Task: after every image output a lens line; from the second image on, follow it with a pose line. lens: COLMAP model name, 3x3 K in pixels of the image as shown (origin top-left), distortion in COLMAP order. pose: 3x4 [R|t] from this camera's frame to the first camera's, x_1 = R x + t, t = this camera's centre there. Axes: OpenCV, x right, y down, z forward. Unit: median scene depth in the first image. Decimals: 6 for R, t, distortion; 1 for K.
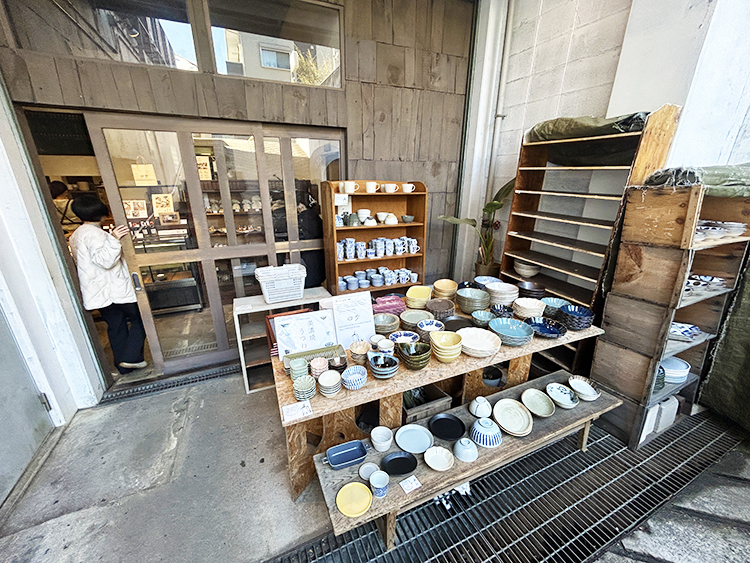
lens RADIAL K [[306.9, 0, 375.0], [0, 306.9, 281.5], [0, 0, 1]] dist [-0.001013, -0.000184]
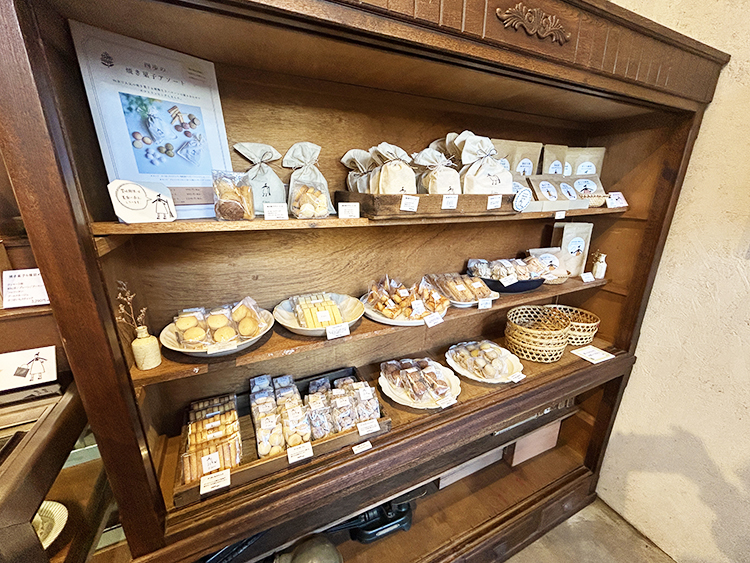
lens RADIAL K [[306.9, 0, 375.0], [0, 306.9, 281.5], [0, 0, 1]] dist [-0.001013, -0.000184]
pose [[0.999724, -0.011892, 0.020257, -0.499444], [0.012732, 0.999041, -0.041886, -0.193588], [-0.019739, 0.042133, 0.998917, 0.890516]]
